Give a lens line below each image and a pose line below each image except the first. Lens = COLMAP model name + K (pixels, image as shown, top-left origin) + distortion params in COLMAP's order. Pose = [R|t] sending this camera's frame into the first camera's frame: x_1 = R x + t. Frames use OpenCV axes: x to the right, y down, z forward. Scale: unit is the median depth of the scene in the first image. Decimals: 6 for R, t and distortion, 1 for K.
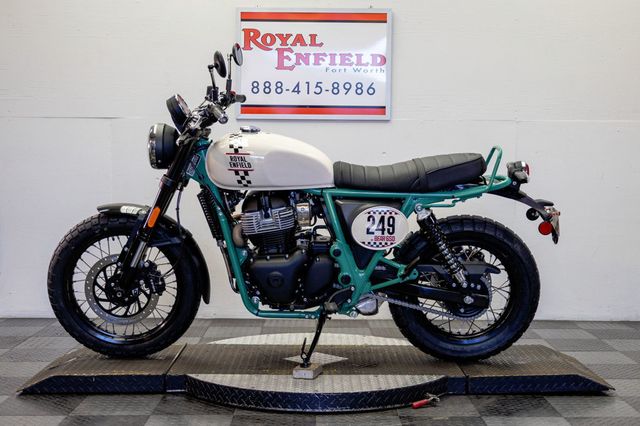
lens RADIAL K [[923.0, 0, 329.6], [0, 923.0, 212.5], [0, 0, 1]] dist [0.018767, 0.010649]
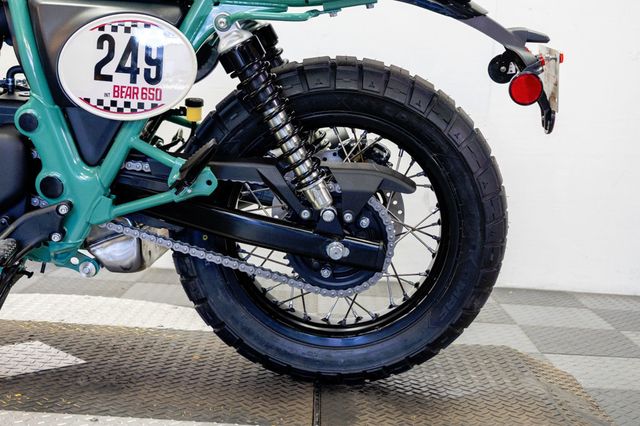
lens RADIAL K [[923.0, 0, 329.6], [0, 923.0, 212.5], [0, 0, 1]] dist [0.018767, 0.010649]
pose [[0.998544, 0.053929, -0.001039, 0.146563], [-0.053751, 0.996482, 0.064307, 0.049494], [0.004504, -0.064158, 0.997930, 0.570849]]
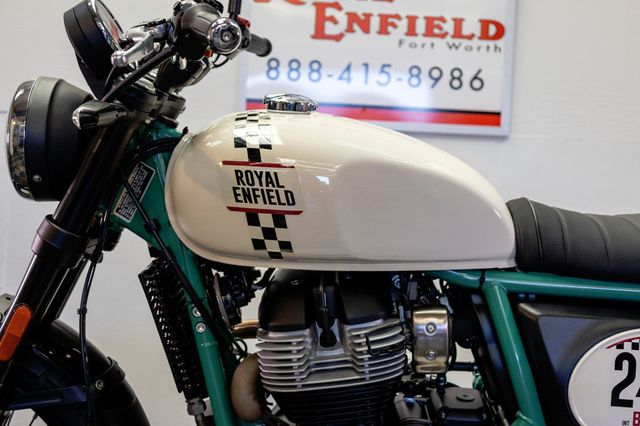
lens RADIAL K [[923.0, 0, 329.6], [0, 923.0, 212.5], [0, 0, 1]] dist [0.018767, 0.010649]
pose [[0.999086, 0.038824, 0.017890, -0.075375], [-0.037797, 0.997797, -0.054522, -0.026516], [-0.019967, 0.053796, 0.998352, 0.632250]]
